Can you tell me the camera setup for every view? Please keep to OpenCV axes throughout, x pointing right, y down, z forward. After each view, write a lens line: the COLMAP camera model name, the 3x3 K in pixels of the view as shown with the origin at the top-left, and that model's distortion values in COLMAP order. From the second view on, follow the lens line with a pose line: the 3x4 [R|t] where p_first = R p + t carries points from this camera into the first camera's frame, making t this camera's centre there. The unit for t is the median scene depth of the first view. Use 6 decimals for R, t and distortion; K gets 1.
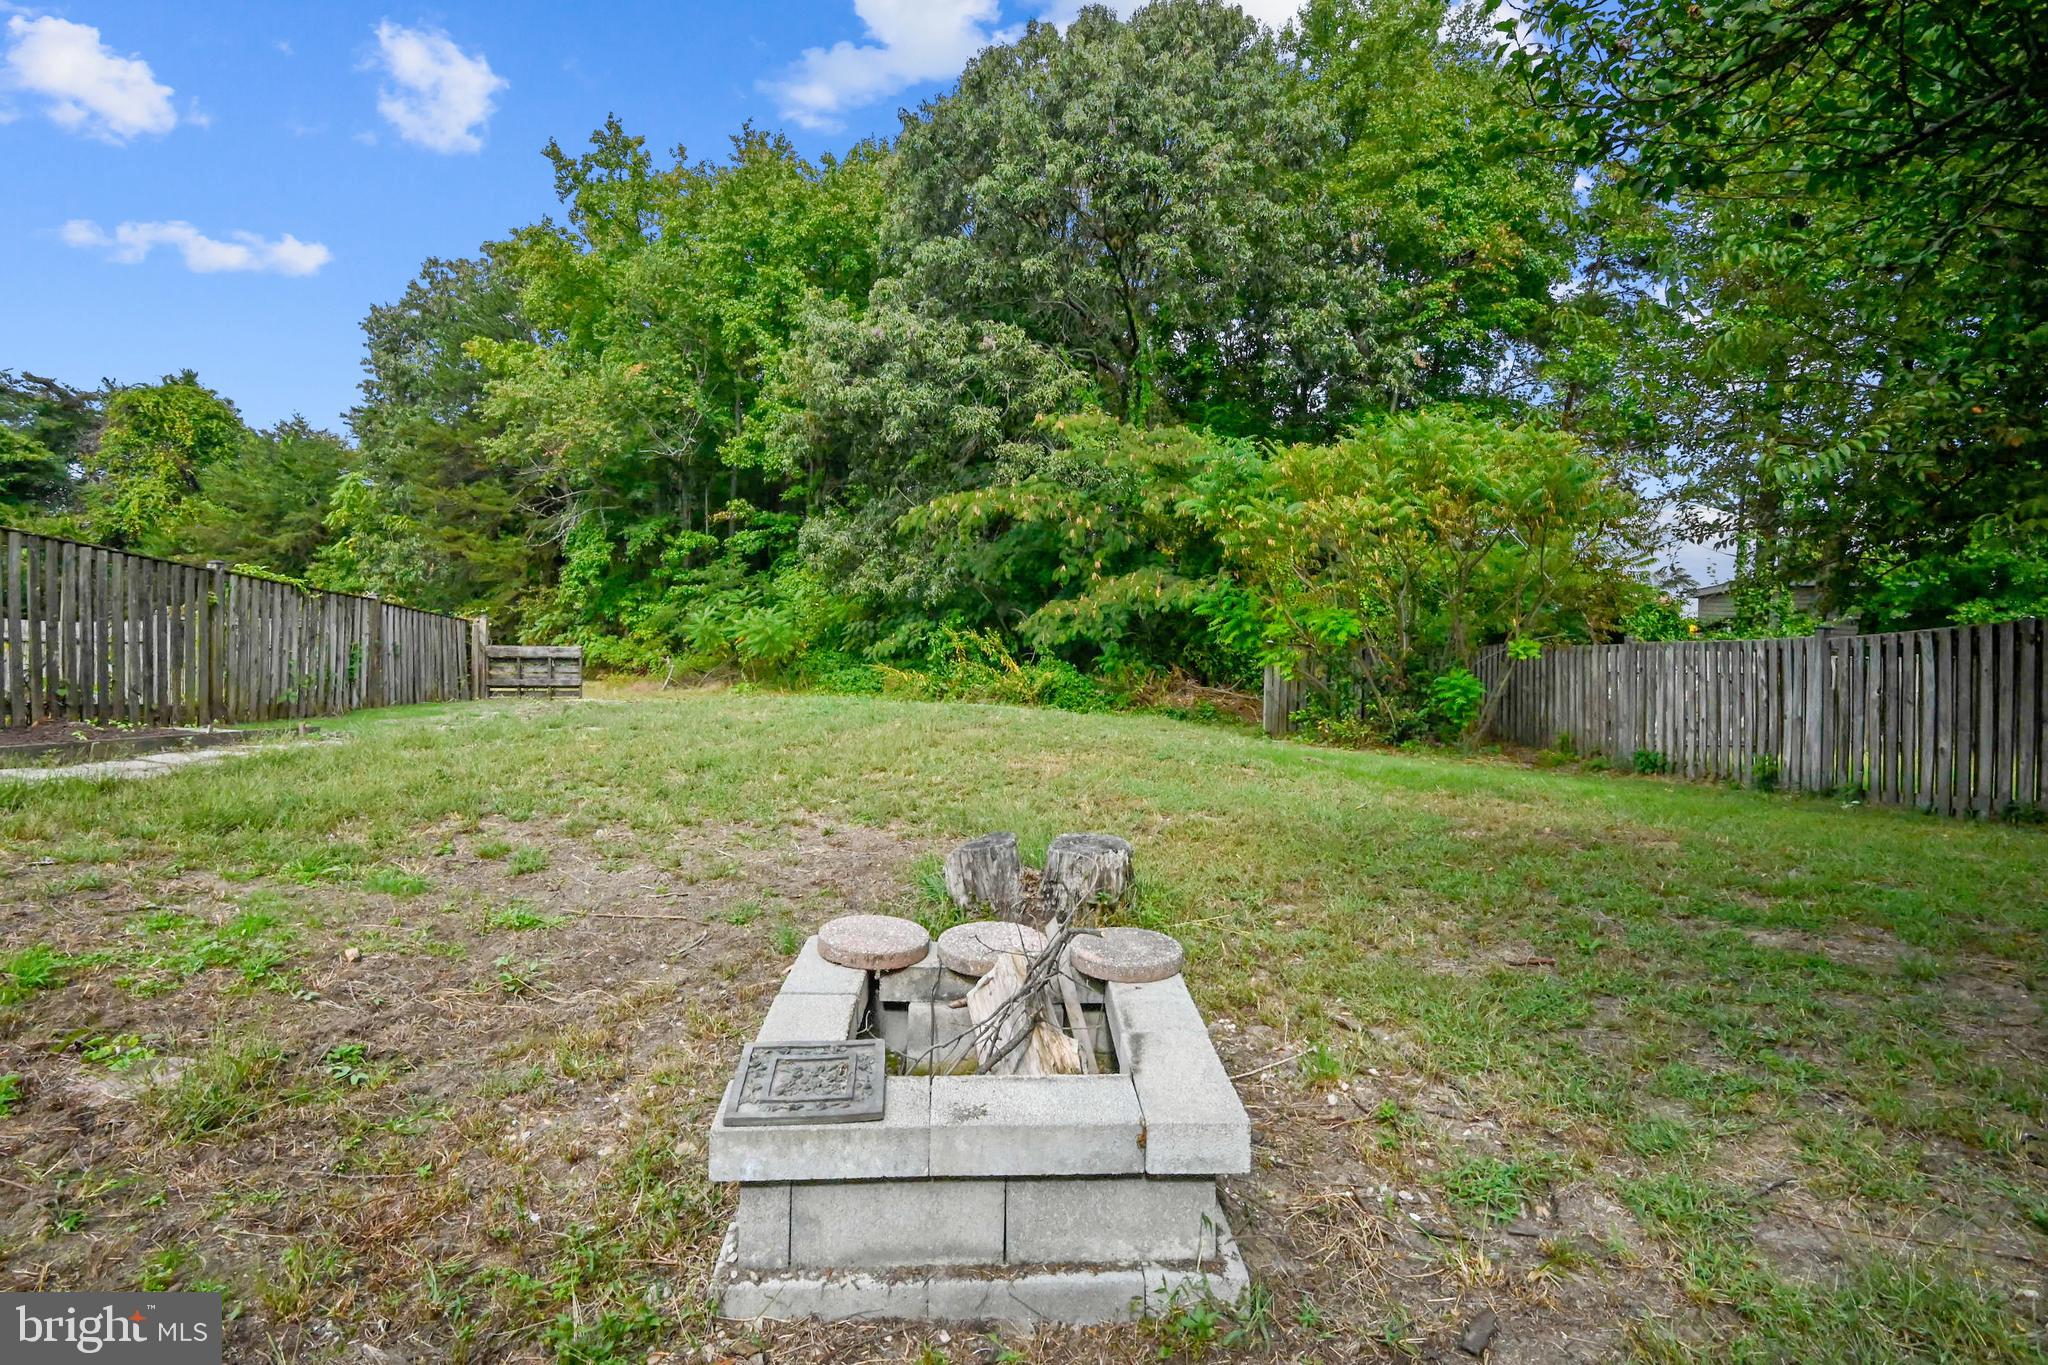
lens RADIAL K [[977.9, 0, 1012.3], [0, 977.9, 592.0], [0, 0, 1]] dist [-0.011559, -0.004533]
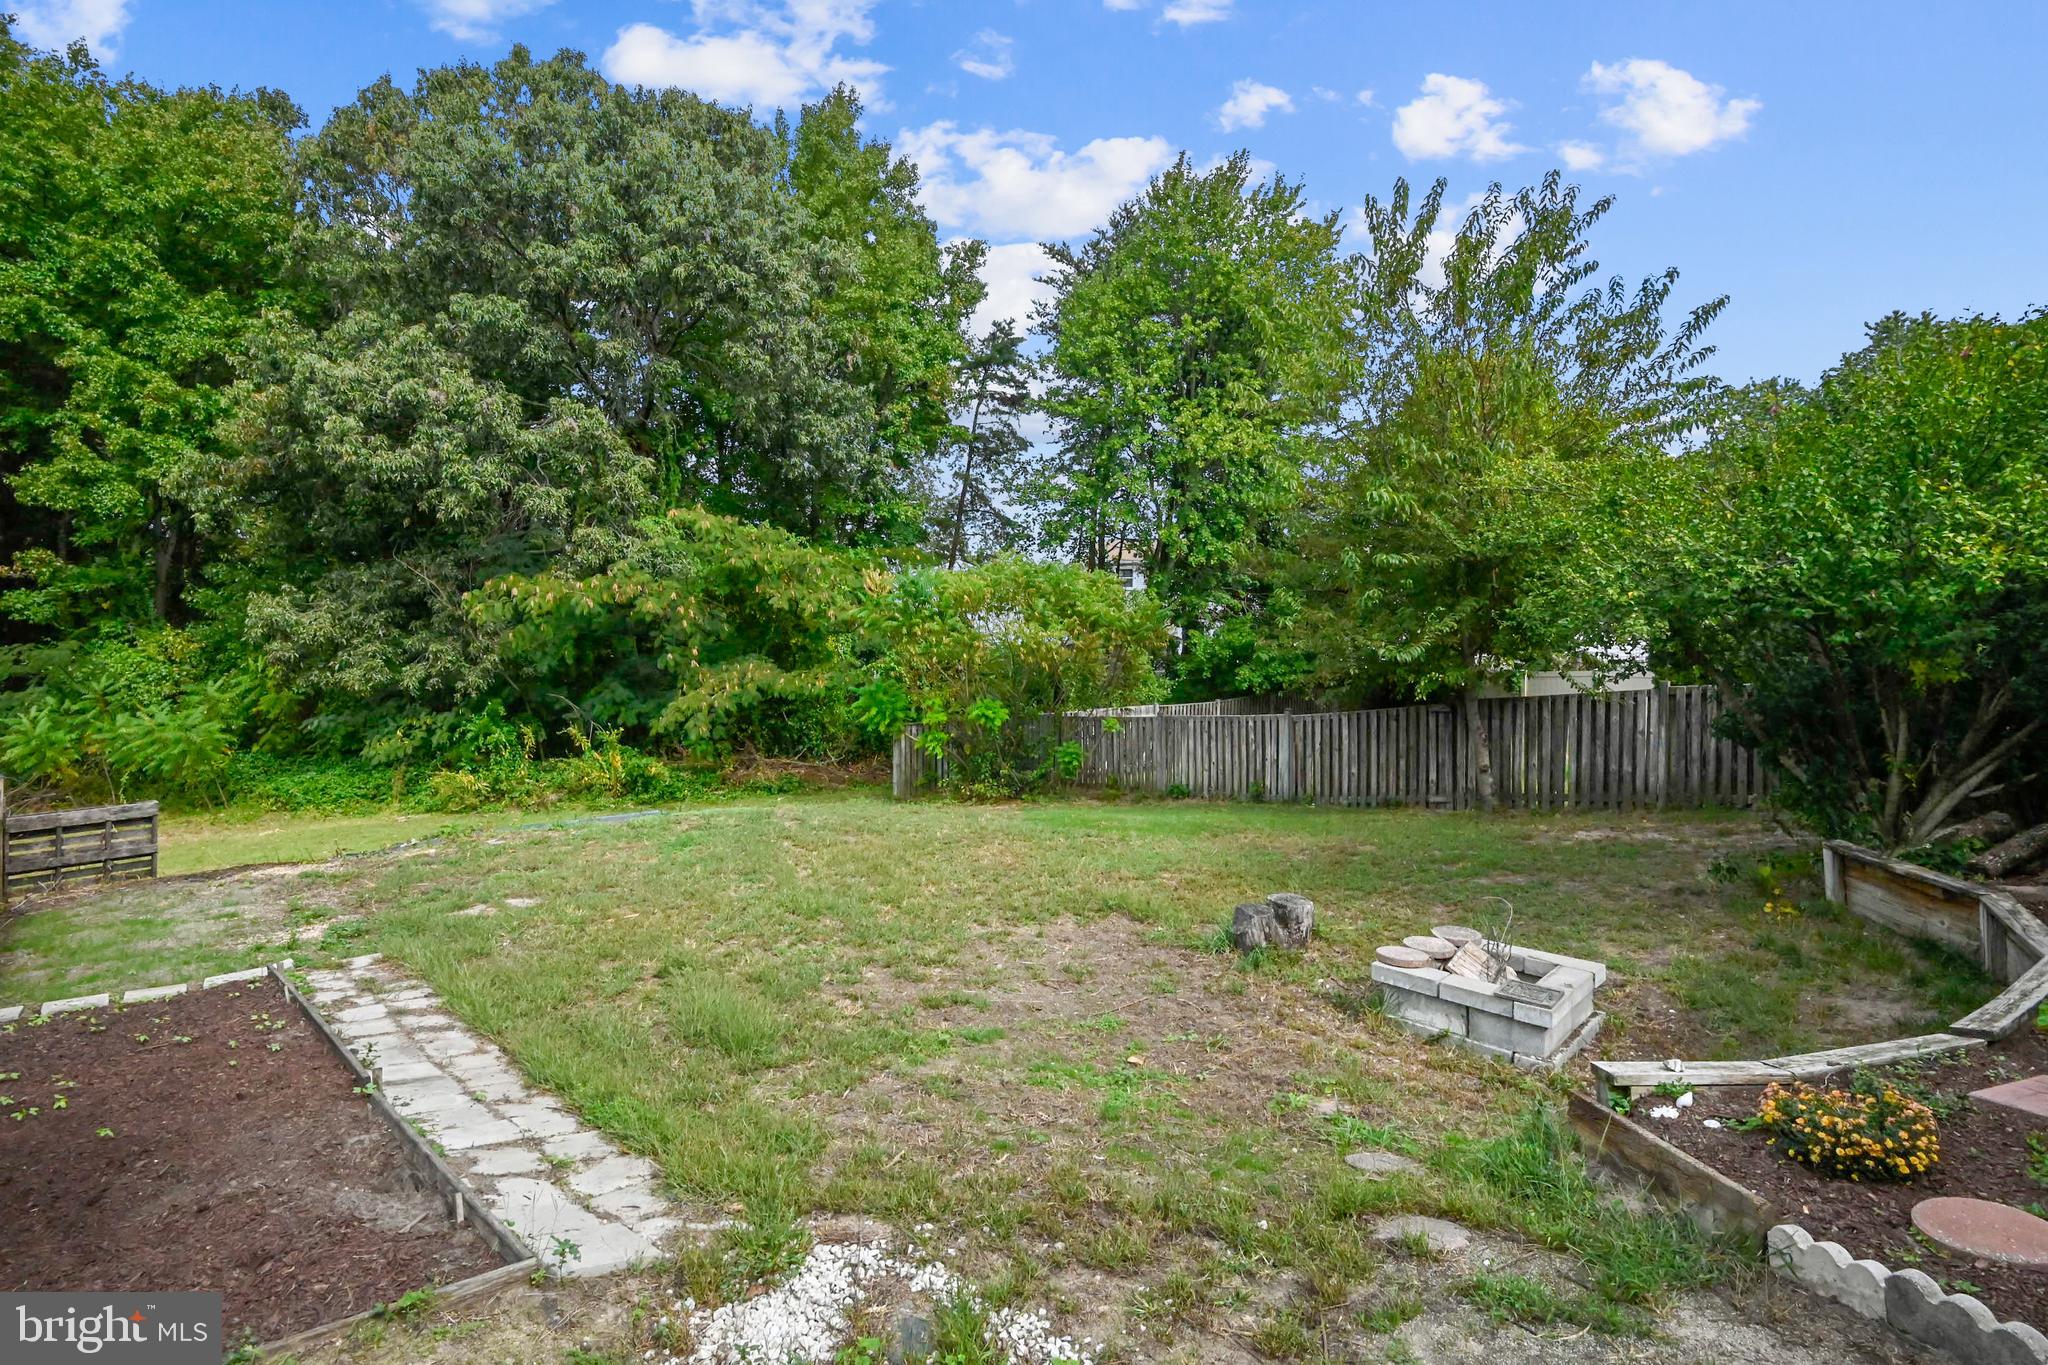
lens RADIAL K [[977.9, 0, 994.6], [0, 977.9, 634.1], [0, 0, 1]] dist [-0.011559, -0.004533]
pose [[0.748428, -0.020321, 0.662904, -0.298265], [0.007441, 0.999725, 0.022245, -0.057216], [-0.663174, -0.011716, 0.748374, 0.005663]]
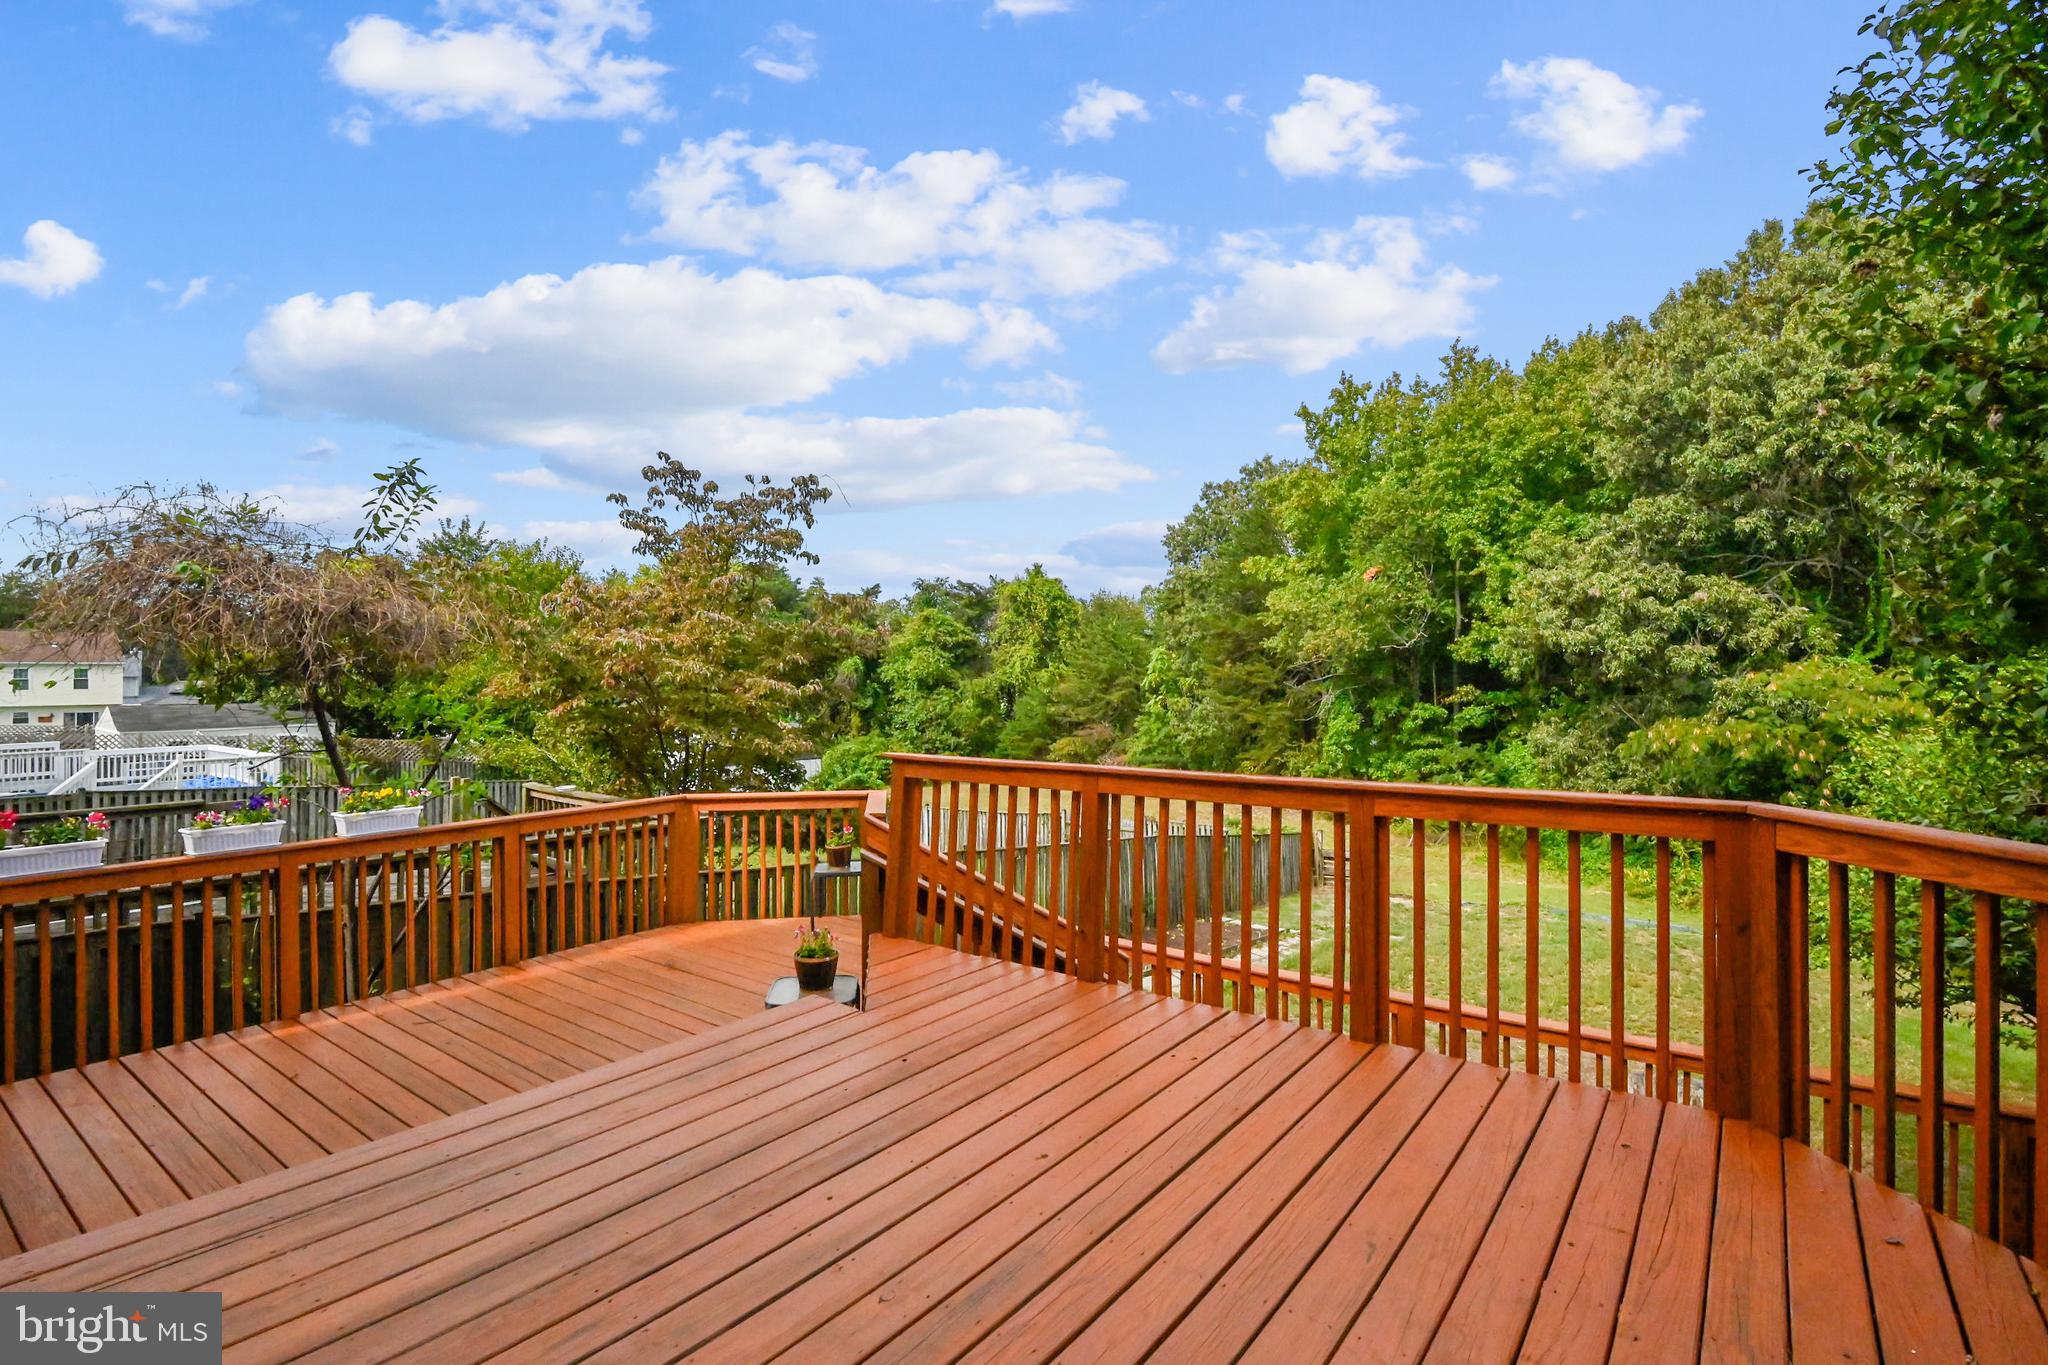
lens RADIAL K [[977.9, 0, 1032.5], [0, 977.9, 664.4], [0, 0, 1]] dist [-0.011559, -0.004533]
pose [[0.785814, -0.031830, -0.617643, 0.053711], [0.024645, 0.999493, -0.020153, -0.144338], [0.617971, 0.000614, 0.786200, -0.356062]]
